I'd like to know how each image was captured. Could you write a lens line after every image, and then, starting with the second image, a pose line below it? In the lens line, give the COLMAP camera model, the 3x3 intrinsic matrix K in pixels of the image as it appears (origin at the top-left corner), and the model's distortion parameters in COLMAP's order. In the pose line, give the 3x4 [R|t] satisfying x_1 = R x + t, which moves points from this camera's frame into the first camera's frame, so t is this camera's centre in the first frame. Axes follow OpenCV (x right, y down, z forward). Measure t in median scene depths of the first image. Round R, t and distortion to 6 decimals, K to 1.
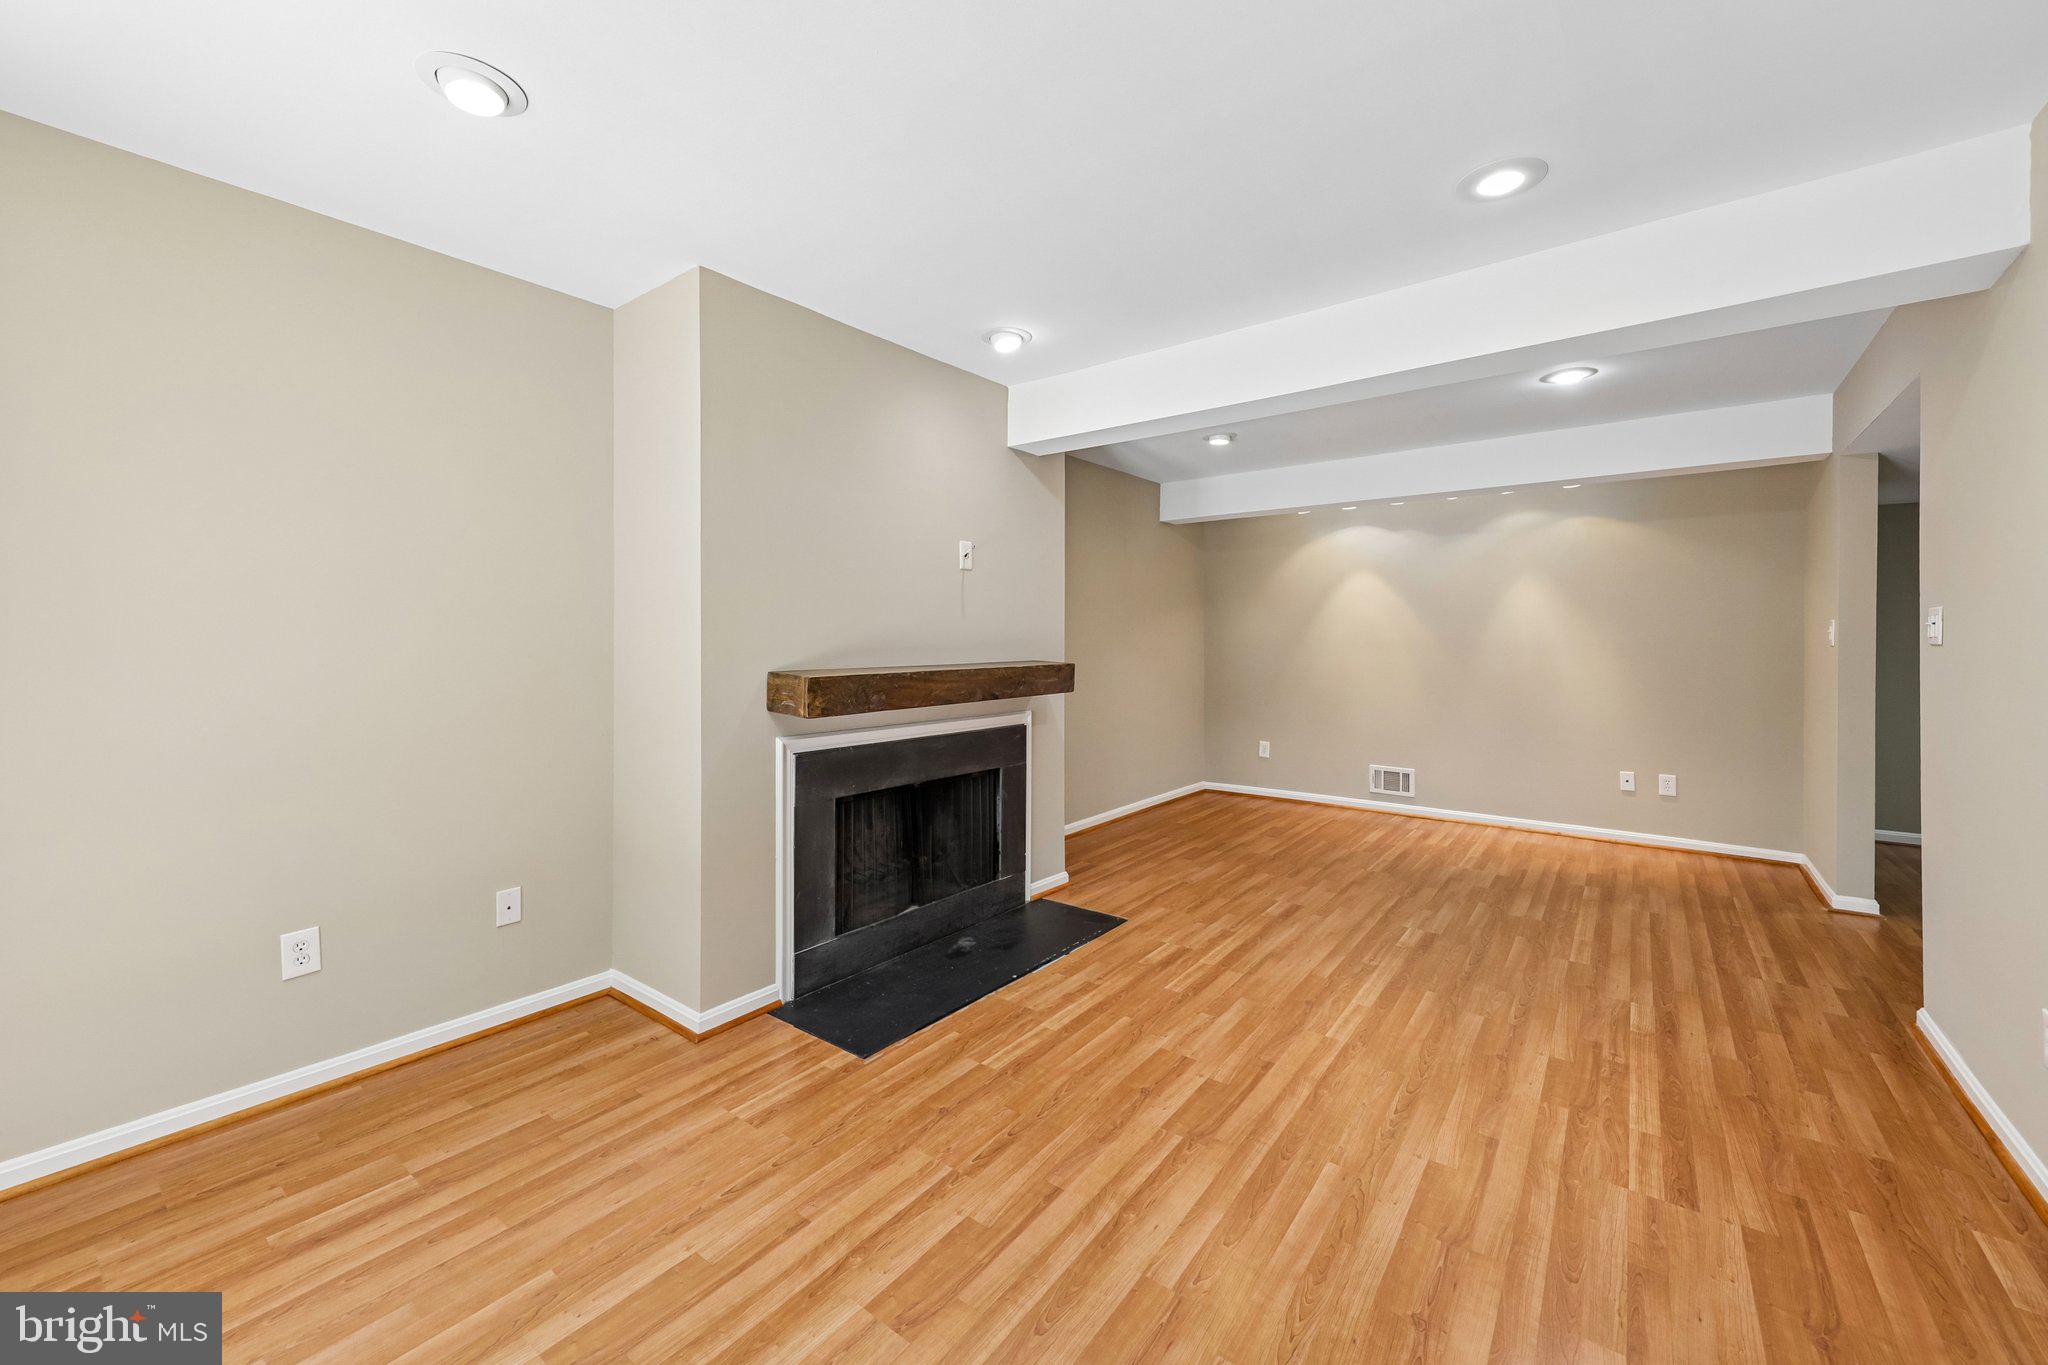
lens RADIAL K [[837.2, 0, 970.9], [0, 837.2, 647.0], [0, 0, 1]] dist [0.018626, -0.000130]
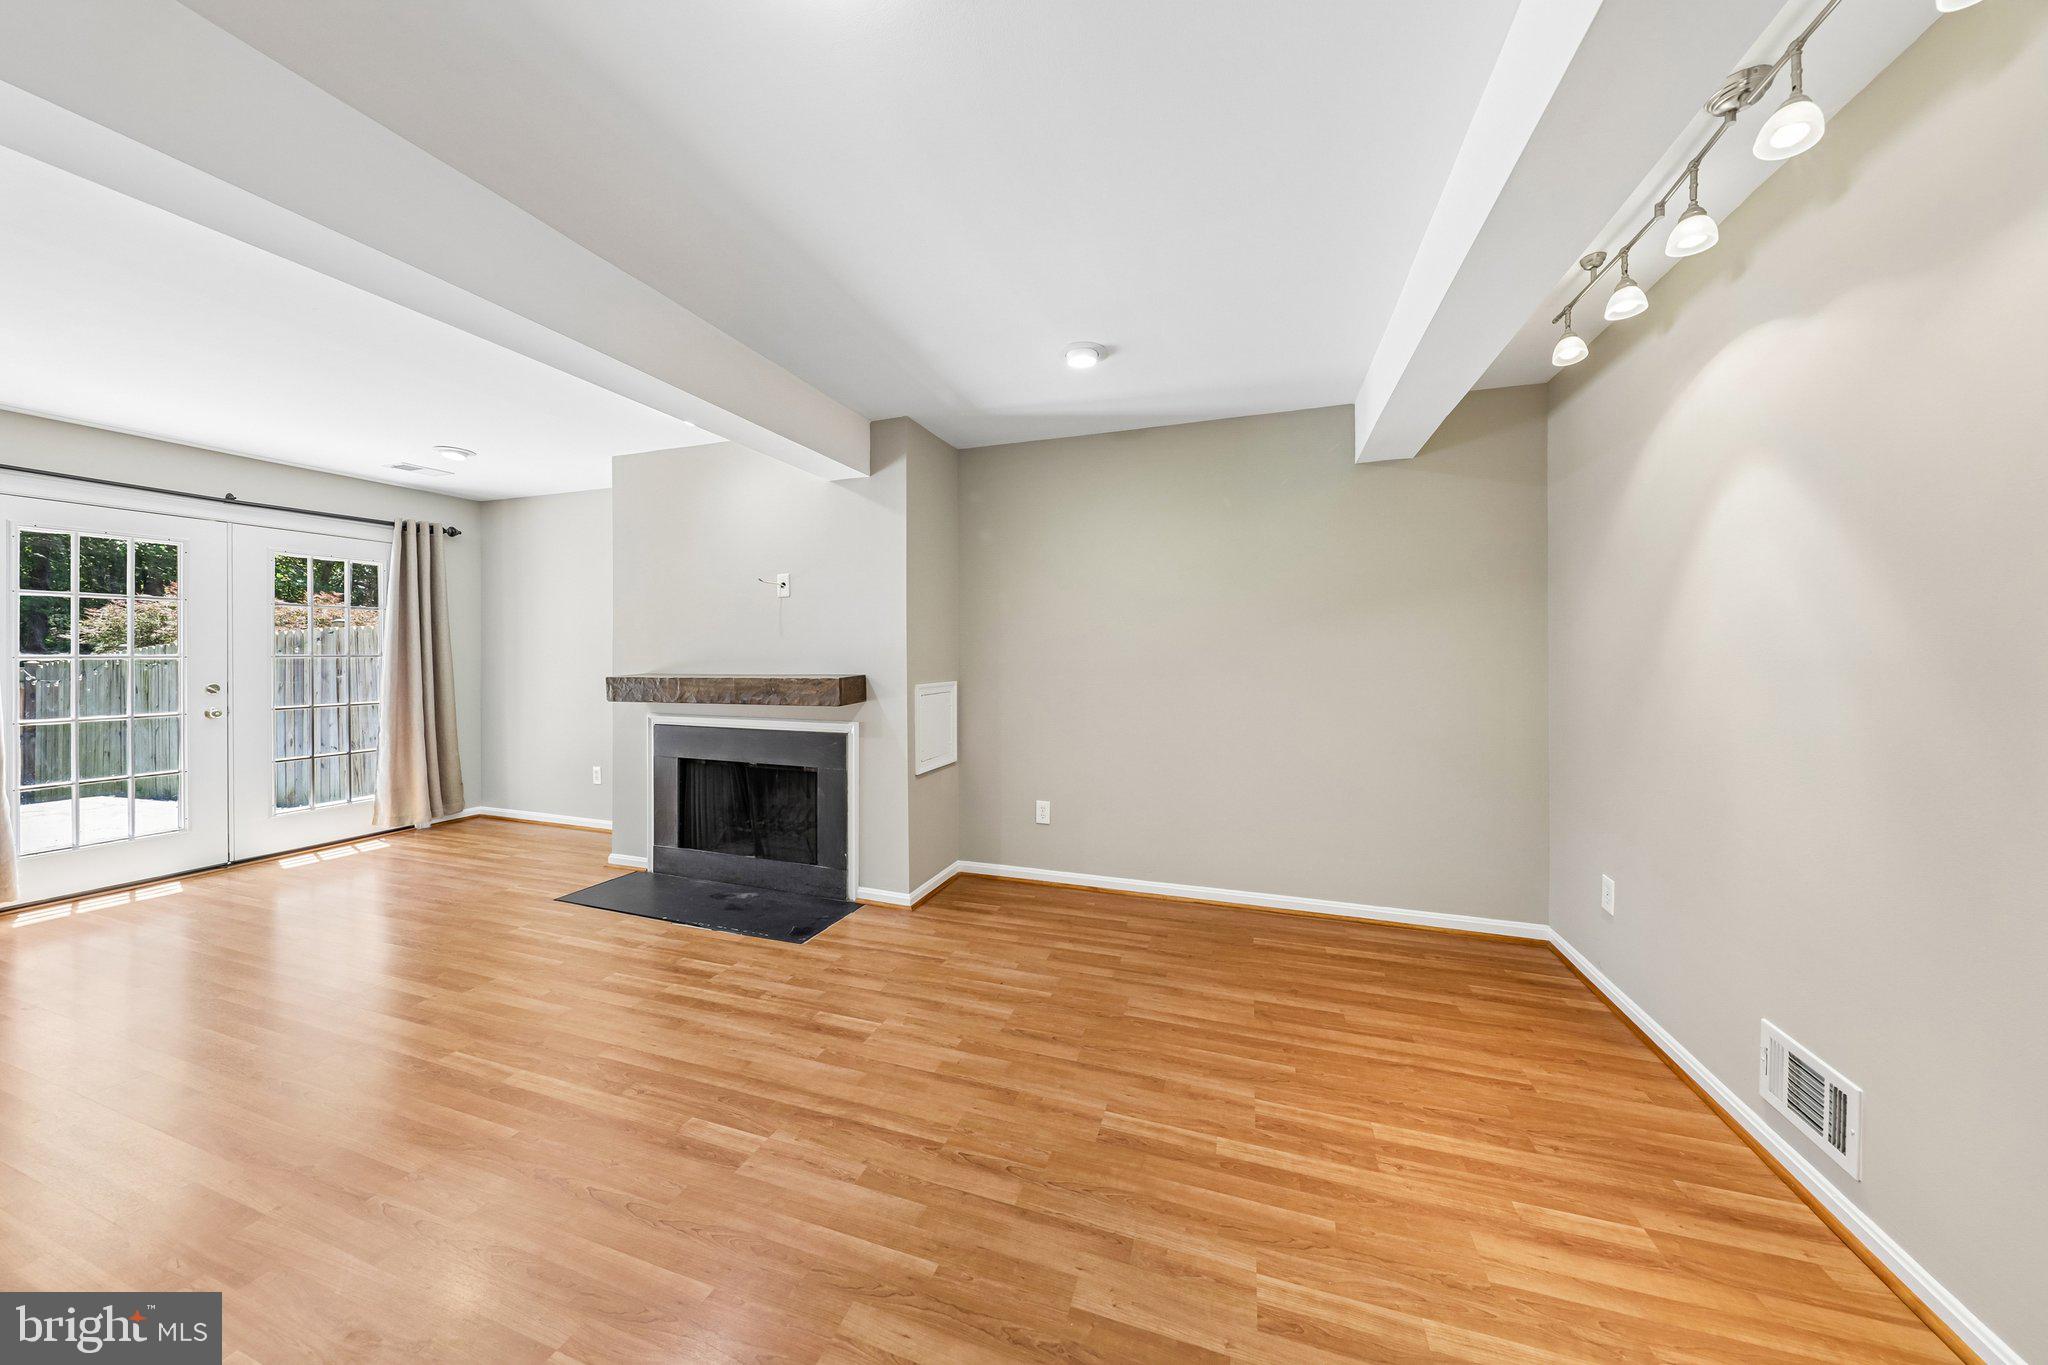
lens RADIAL K [[668.5, 0, 1023.0], [0, 668.5, 651.7], [0, 0, 1]] dist [0.000435, -0.000105]
pose [[0.328138, -0.003176, -0.944624, 1.024097], [-0.004609, 0.999977, -0.004964, -0.009663], [0.944618, 0.005983, 0.328116, 1.009687]]
